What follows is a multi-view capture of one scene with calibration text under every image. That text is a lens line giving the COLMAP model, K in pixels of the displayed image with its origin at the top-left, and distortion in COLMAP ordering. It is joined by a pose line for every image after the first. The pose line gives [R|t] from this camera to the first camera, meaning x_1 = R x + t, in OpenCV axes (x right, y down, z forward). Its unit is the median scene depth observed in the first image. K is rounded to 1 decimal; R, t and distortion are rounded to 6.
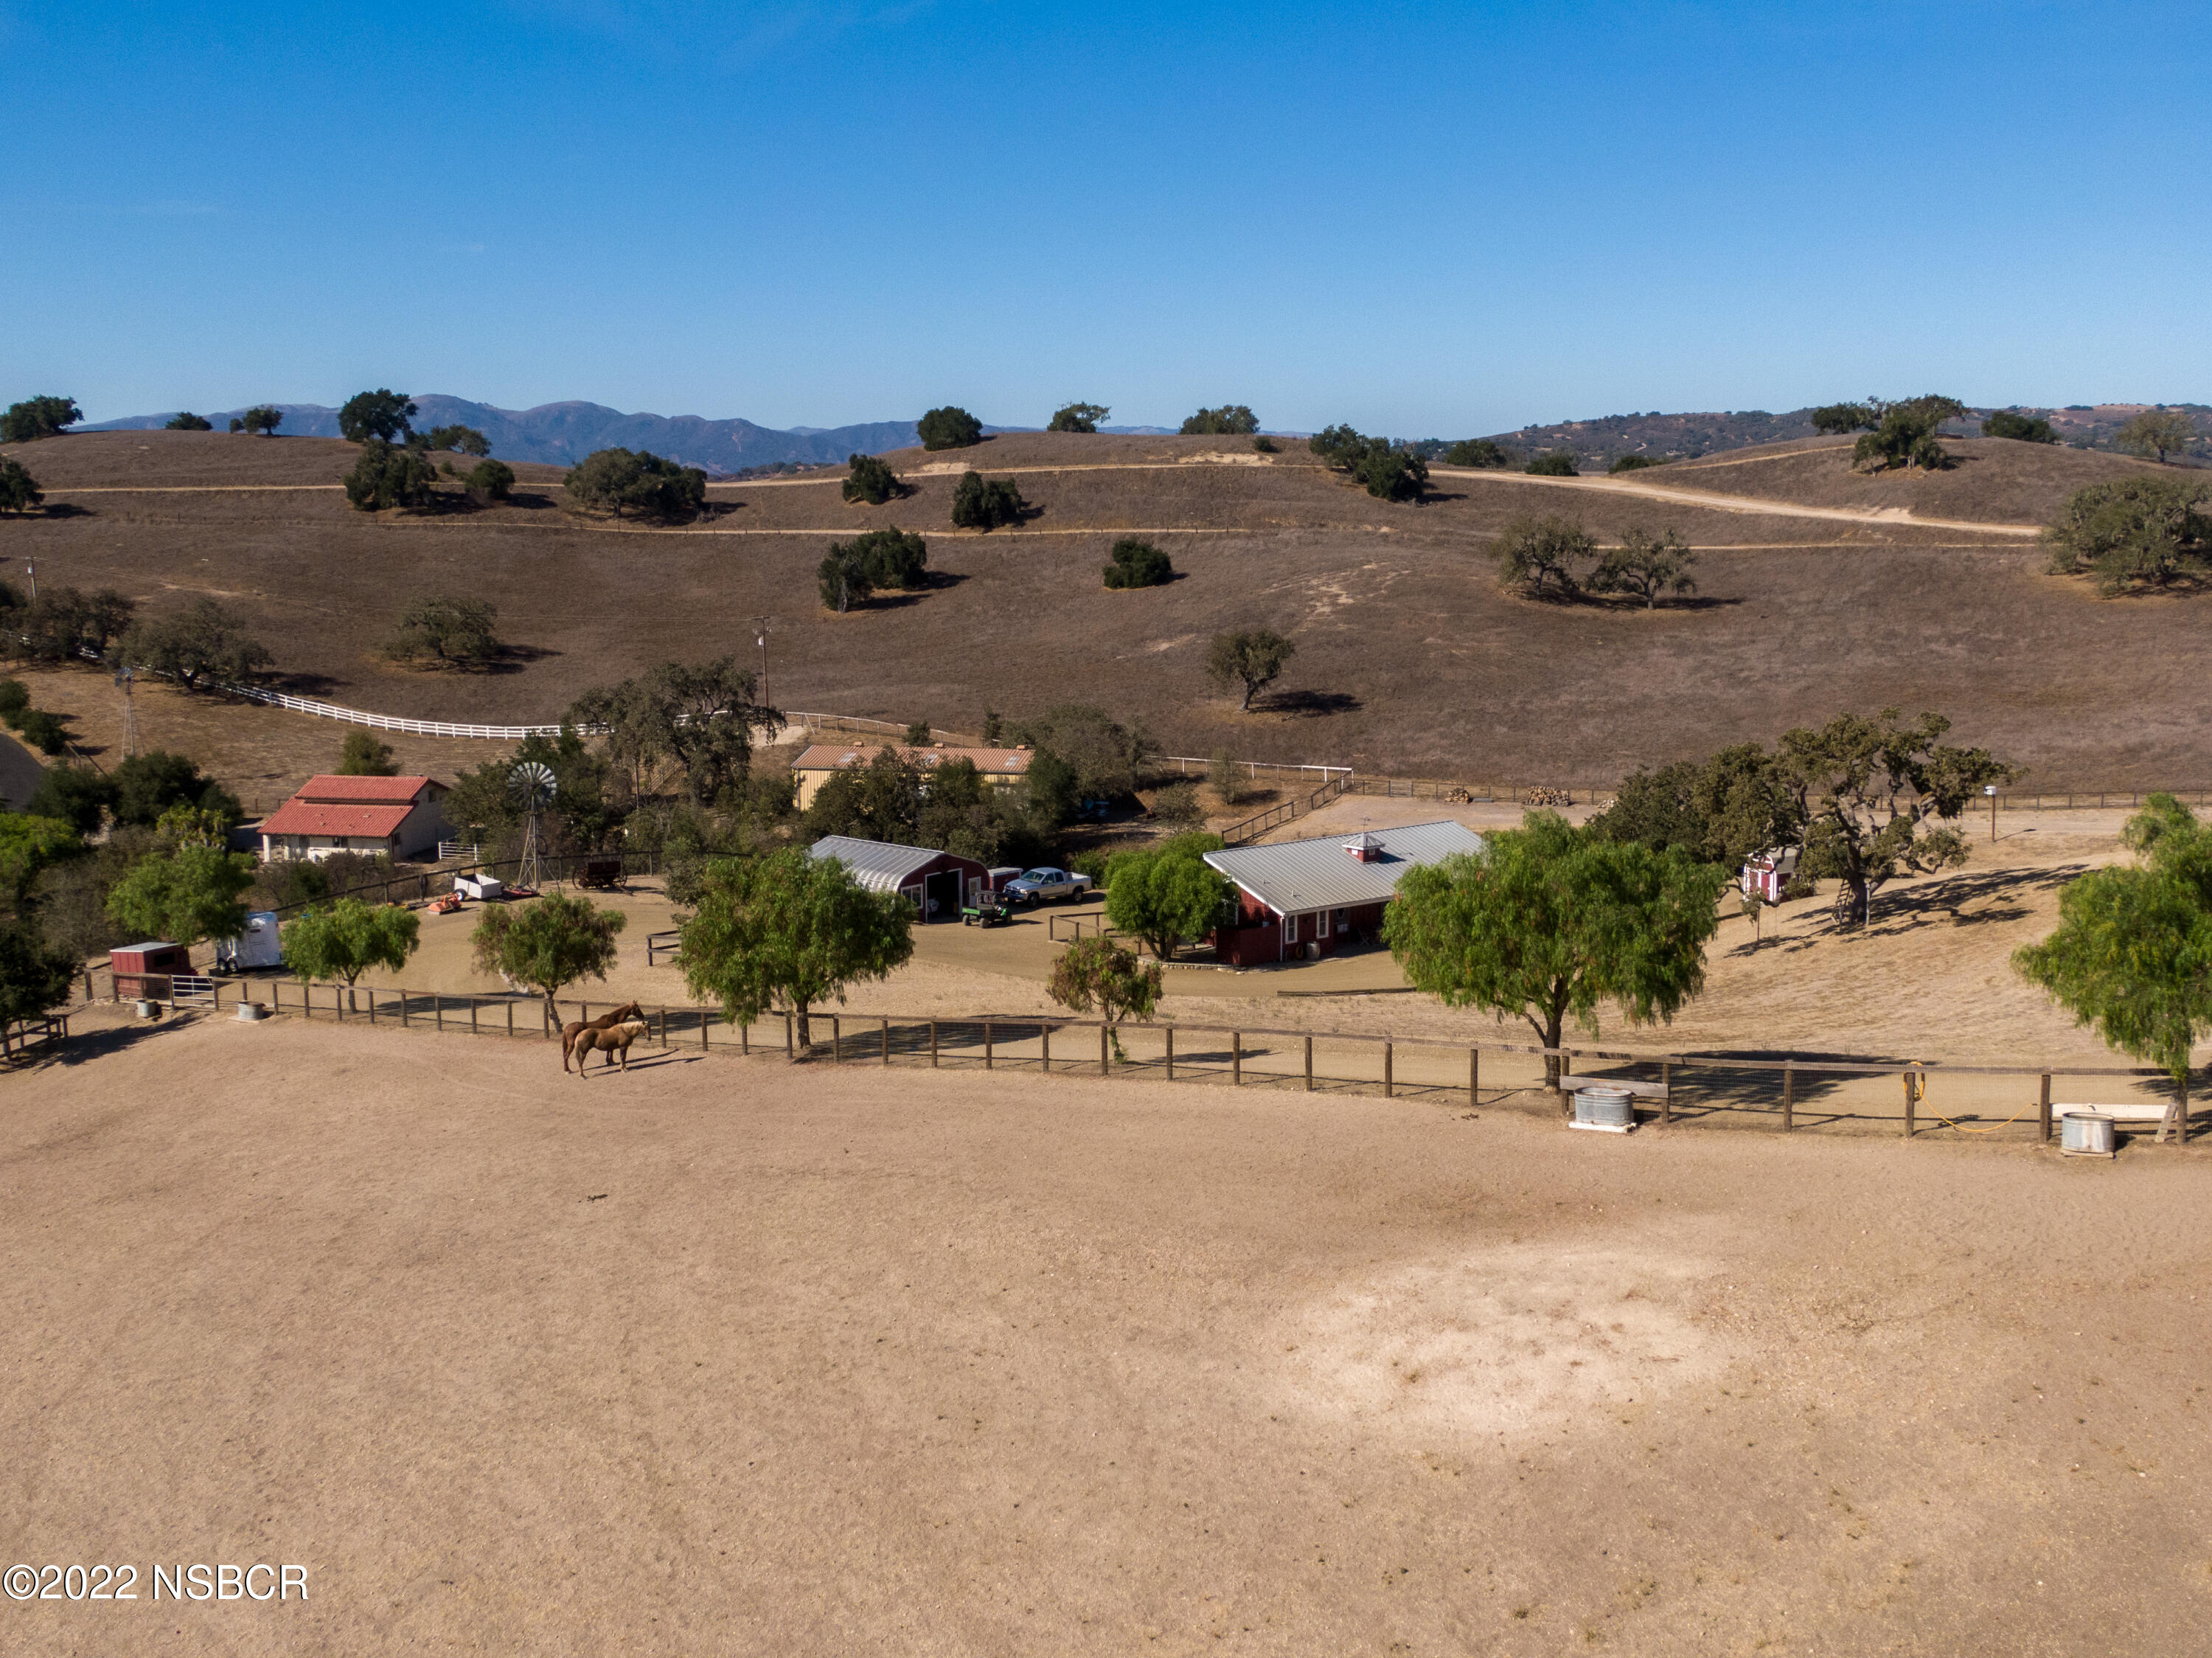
lens RADIAL K [[2372.6, 0, 1105.9], [0, 2372.6, 830.0], [0, 0, 1]] dist [0.031337, 0.000000]
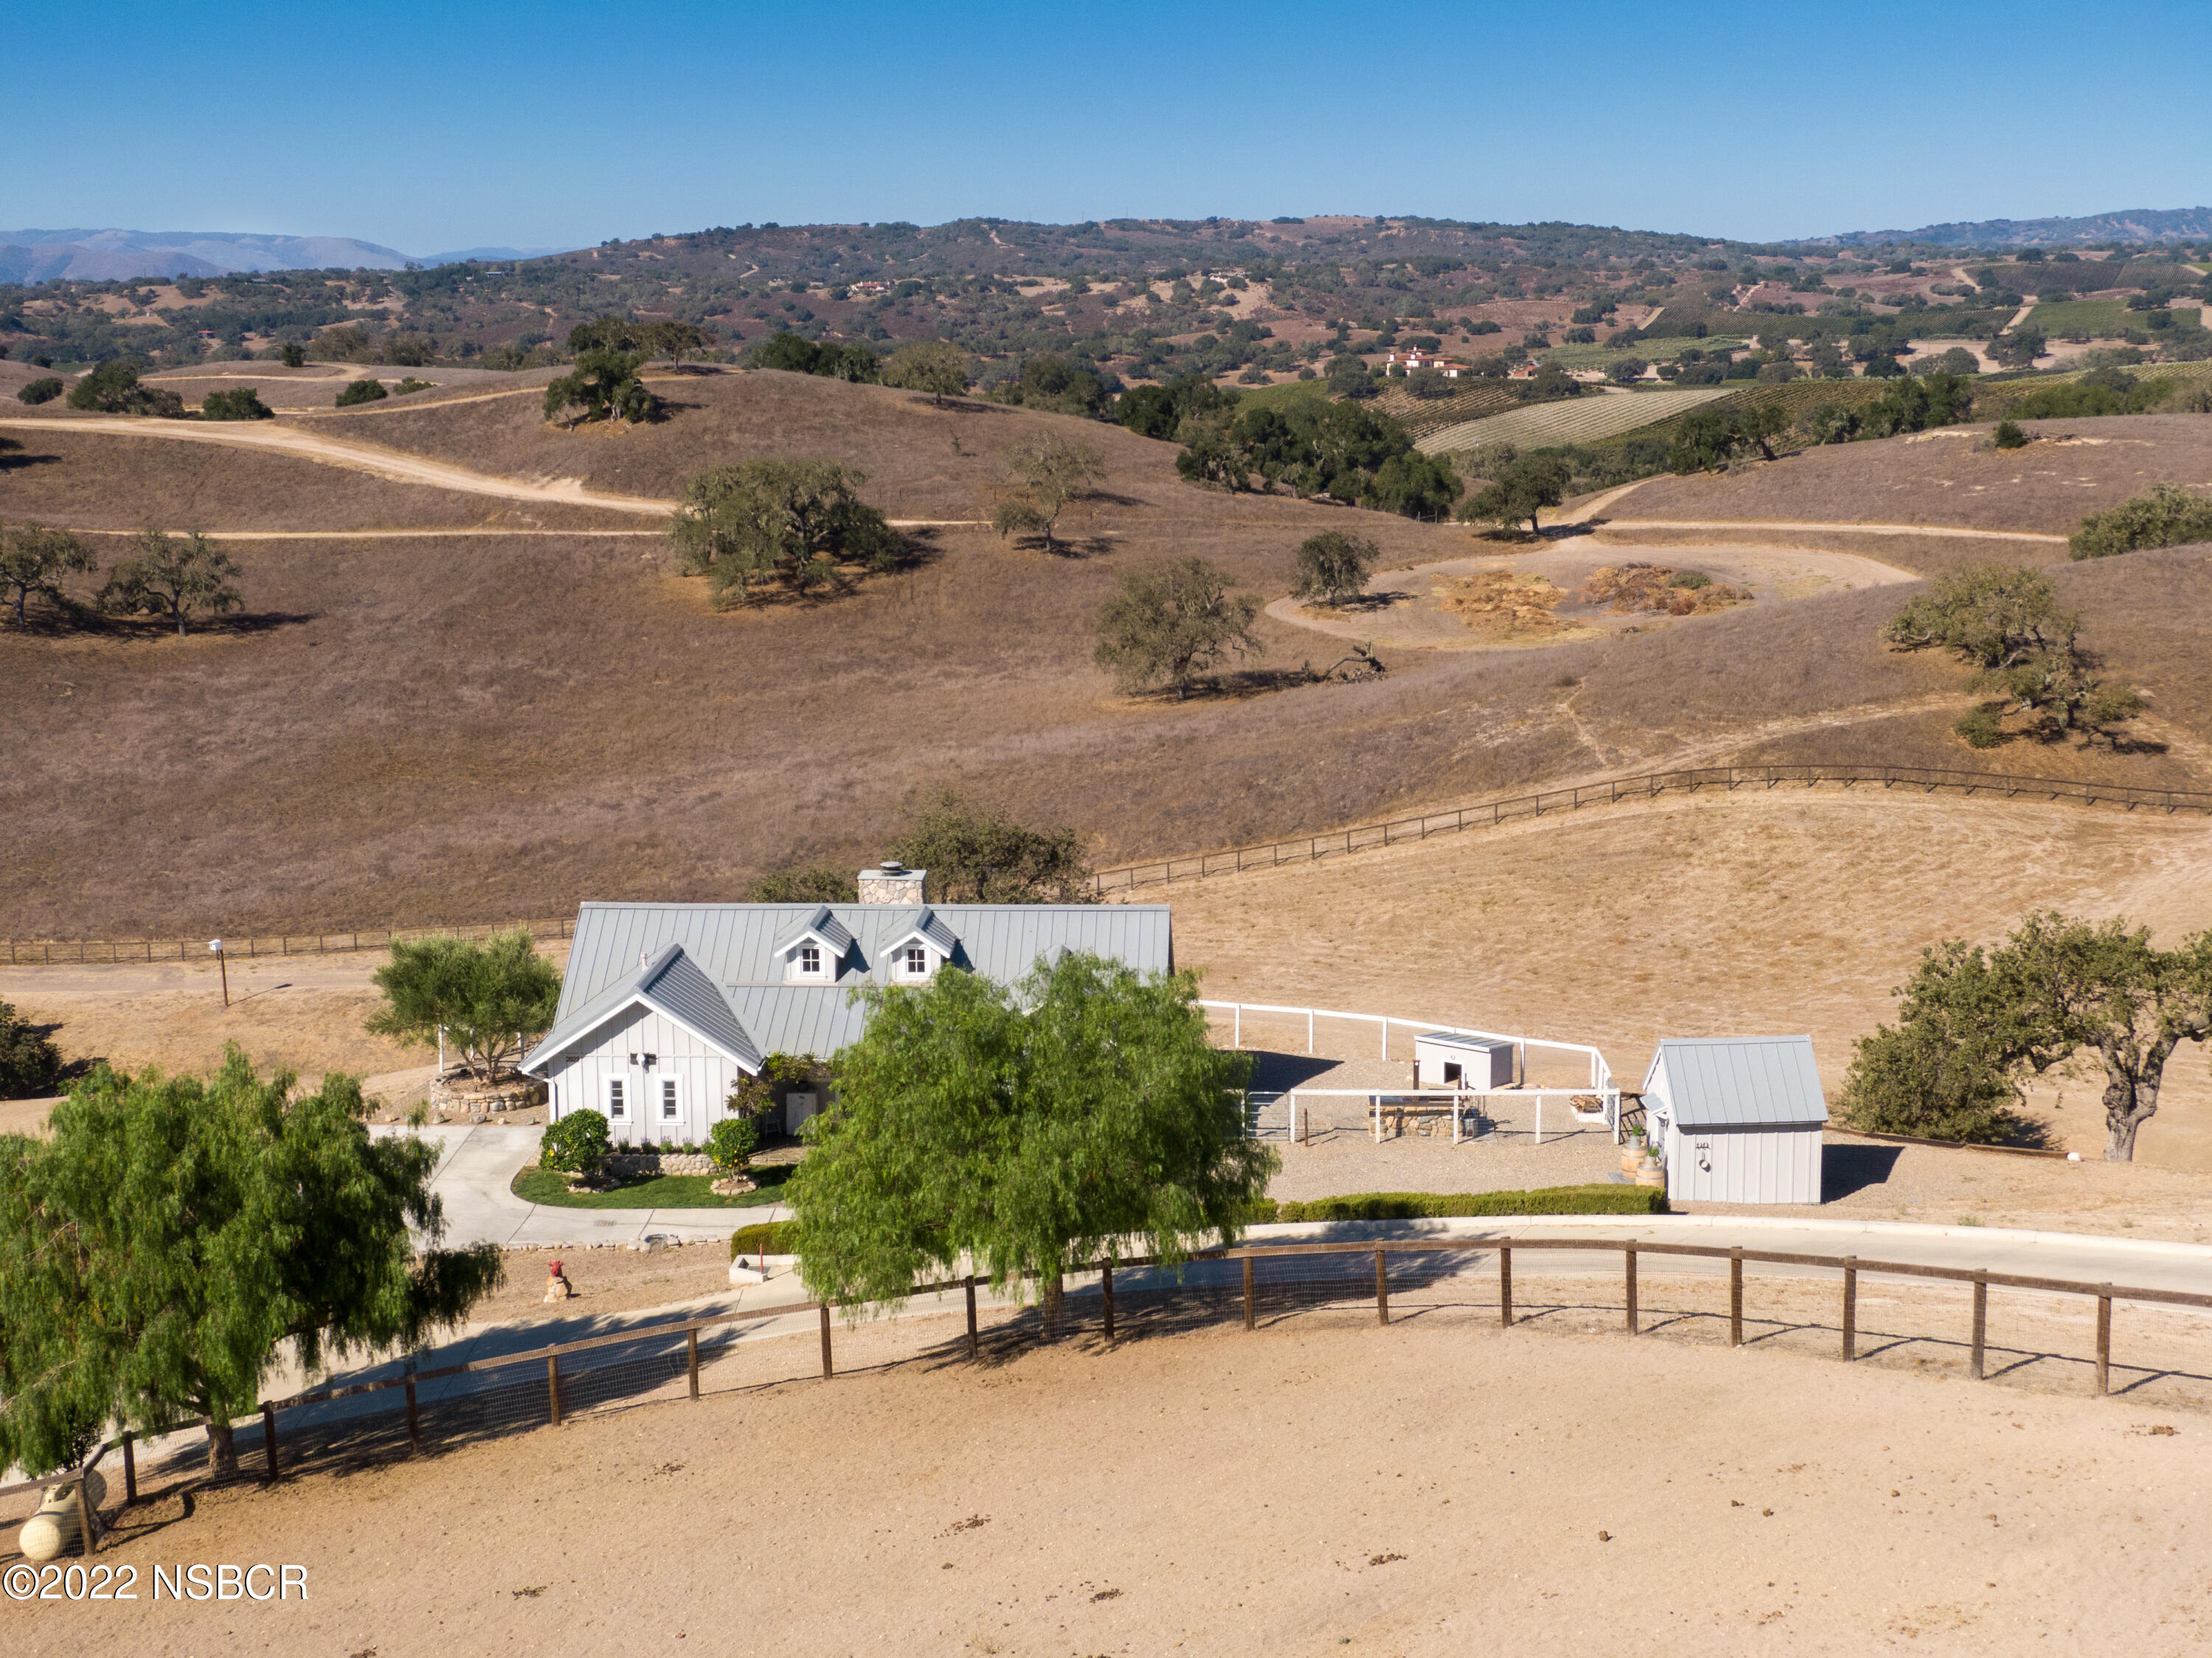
lens RADIAL K [[3202.9, 0, 1107.9], [0, 3202.9, 830.9], [0, 0, 1]] dist [0.028725, 0.000000]
pose [[0.955308, -0.056029, 0.290255, 0.170563], [0.050137, 0.998358, 0.027702, -0.034816], [-0.291330, -0.011911, 0.956548, -0.074521]]
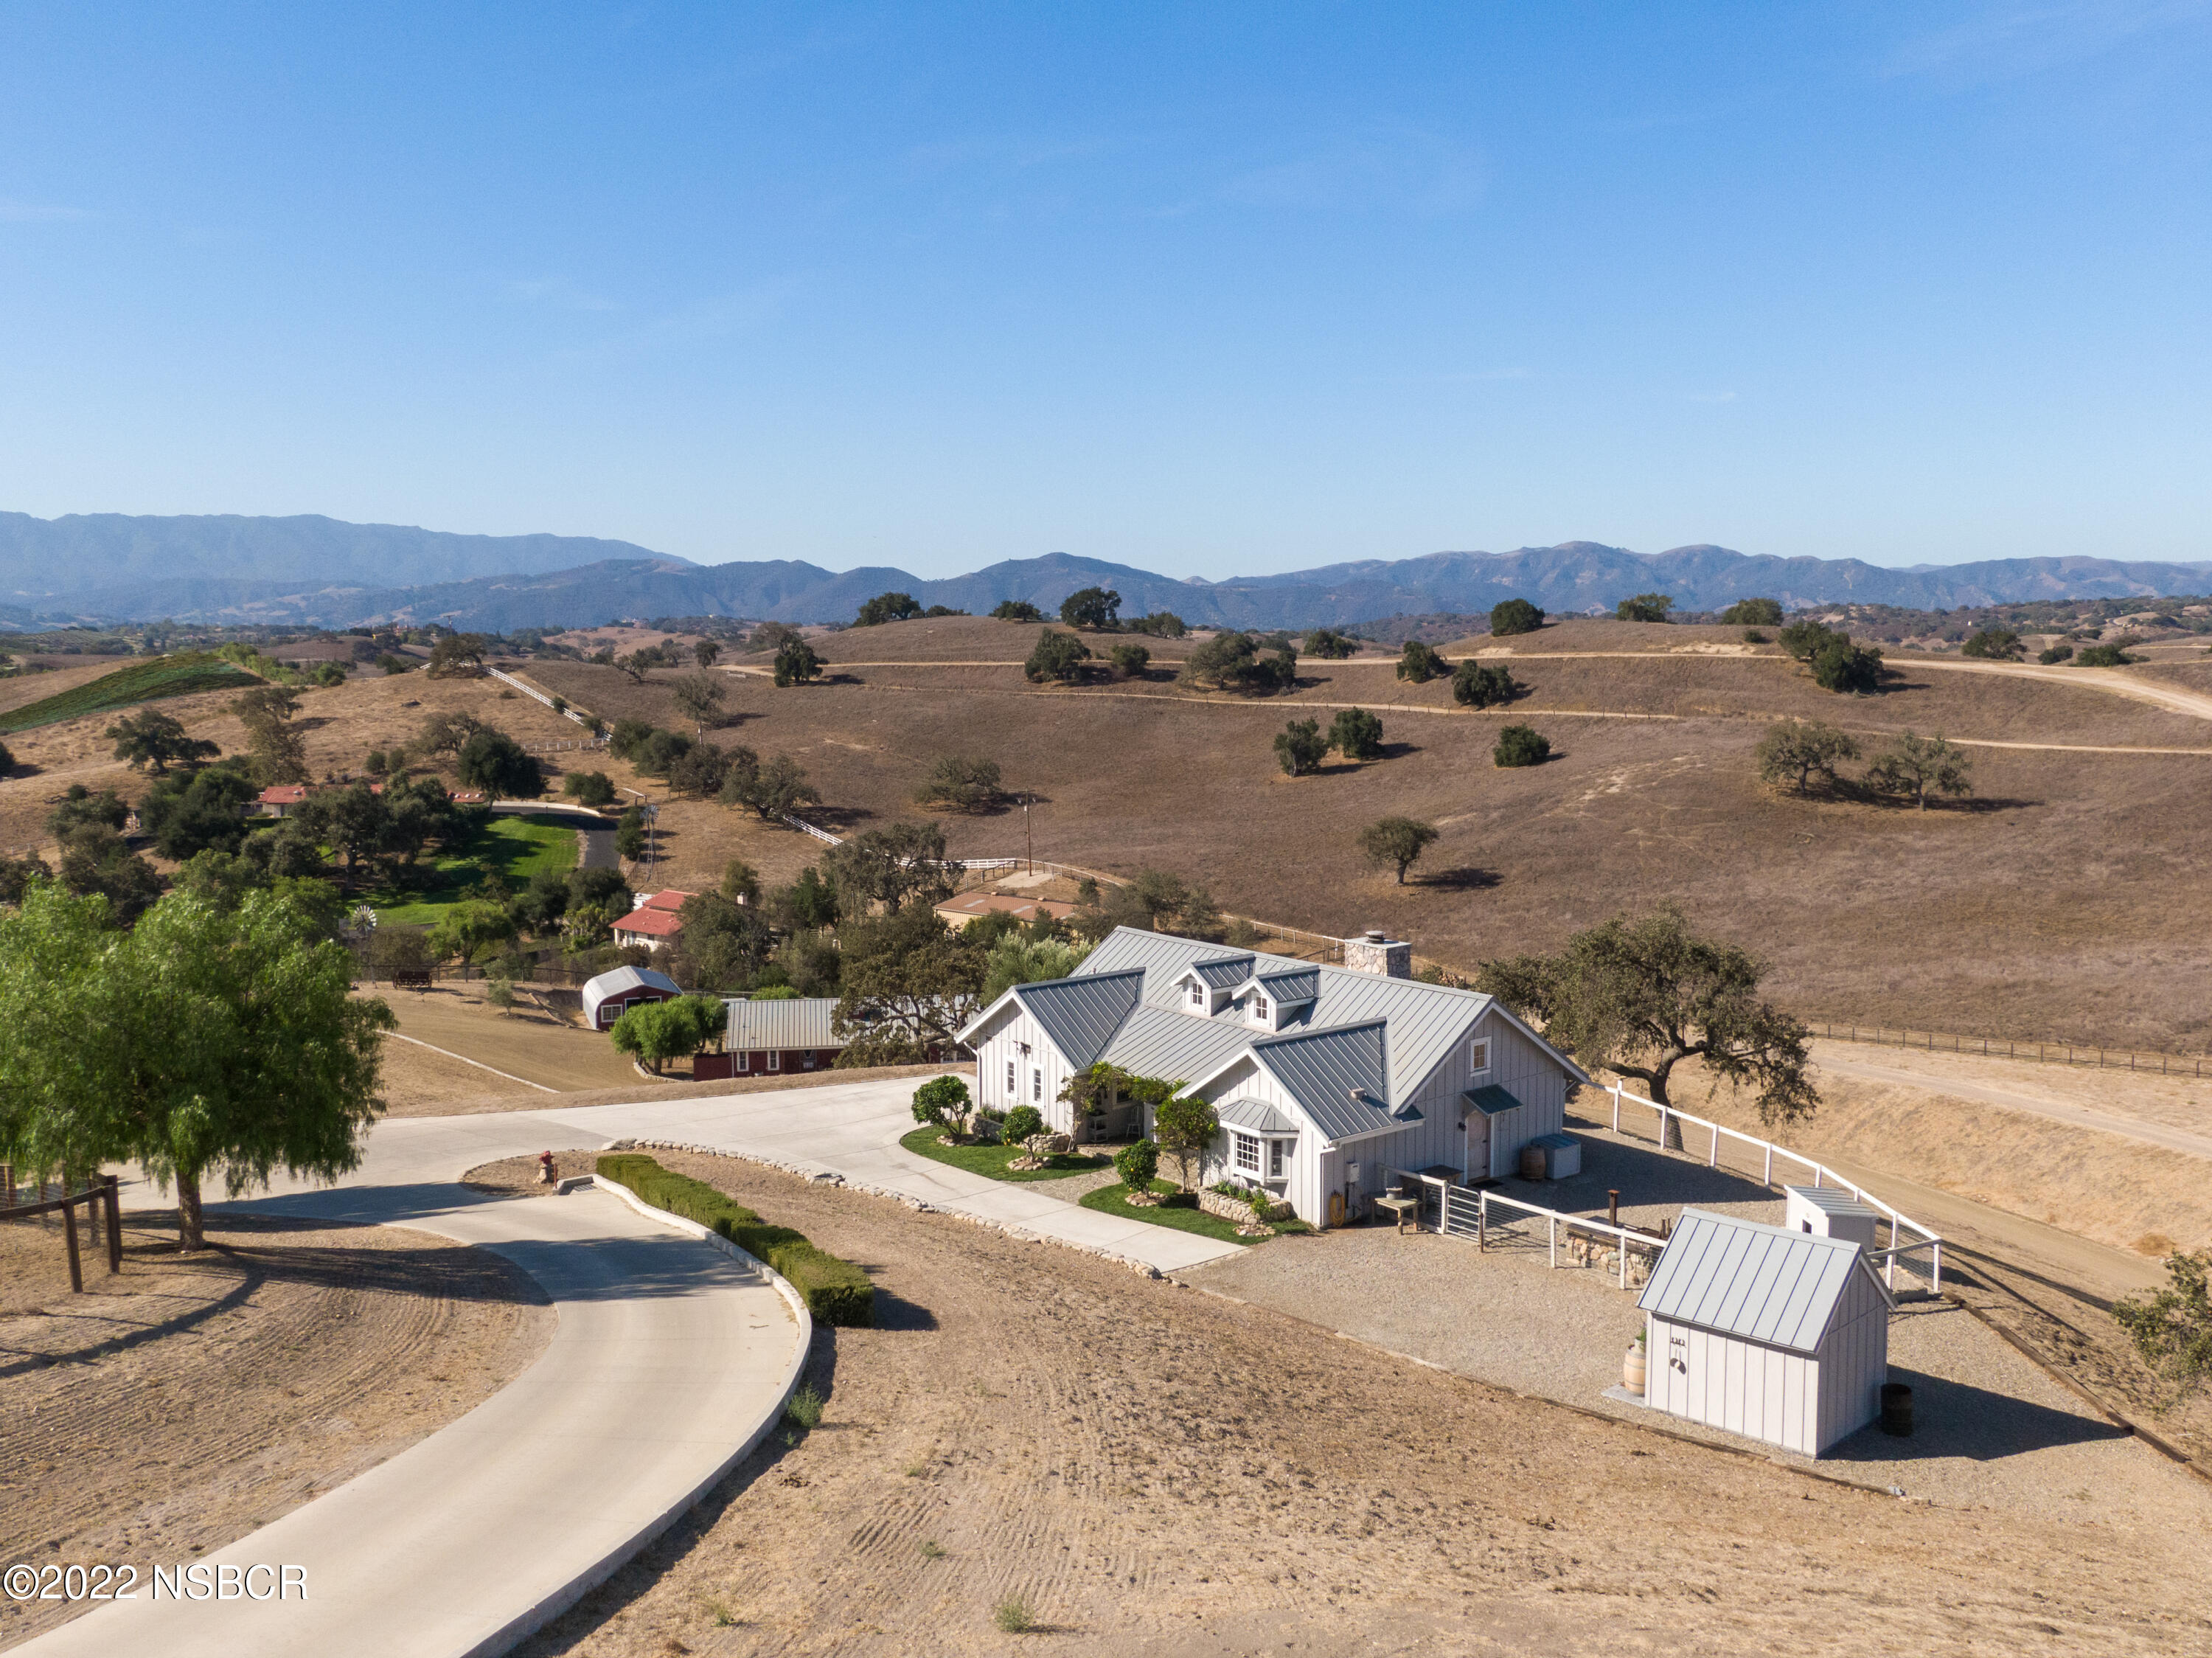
lens RADIAL K [[2091.6, 0, 1102.8], [0, 2091.6, 825.9], [0, 0, 1]] dist [0.040083, 0.000000]
pose [[0.869904, 0.053814, -0.490276, 0.302202], [-0.074962, 0.996907, -0.023584, -0.029071], [0.487491, 0.057268, 0.871248, 0.000787]]
